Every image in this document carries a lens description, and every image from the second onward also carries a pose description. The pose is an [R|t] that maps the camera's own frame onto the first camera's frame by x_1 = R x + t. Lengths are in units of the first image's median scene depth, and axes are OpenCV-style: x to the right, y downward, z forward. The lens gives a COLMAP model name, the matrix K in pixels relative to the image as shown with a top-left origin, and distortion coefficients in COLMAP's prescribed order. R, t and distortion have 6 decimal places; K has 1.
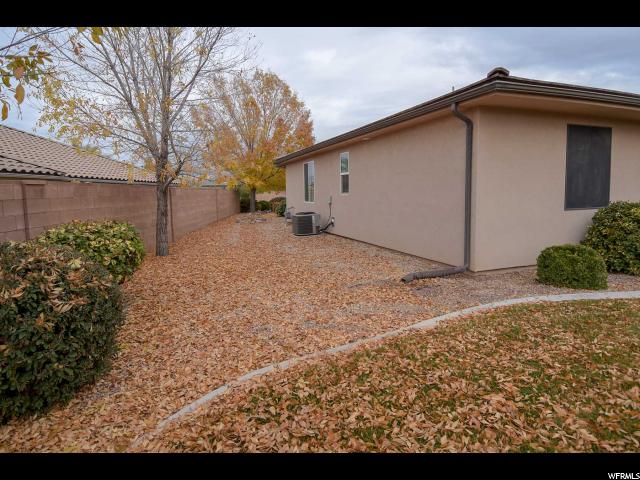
lens RADIAL K [[332.1, 0, 319.8], [0, 332.1, 220.0], [0, 0, 1]] dist [0.000564, 0.000180]
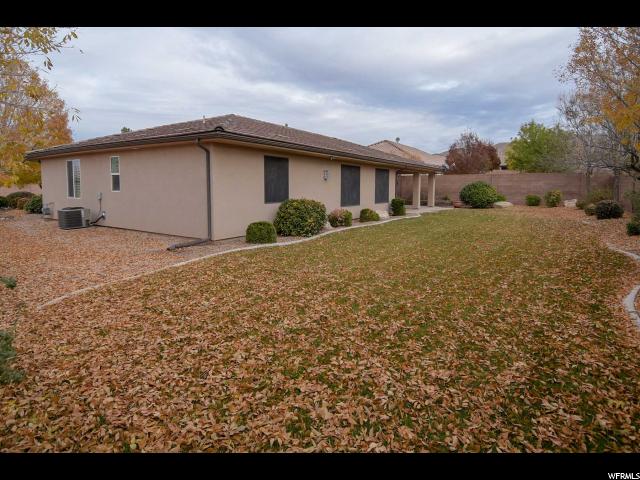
lens RADIAL K [[335.1, 0, 321.3], [0, 335.1, 220.9], [0, 0, 1]] dist [0.003402, -0.023507]
pose [[0.790753, -0.036618, 0.611039, -0.081145], [0.026902, 0.999324, 0.025072, 0.017501], [-0.611544, -0.003387, 0.791203, -0.408184]]
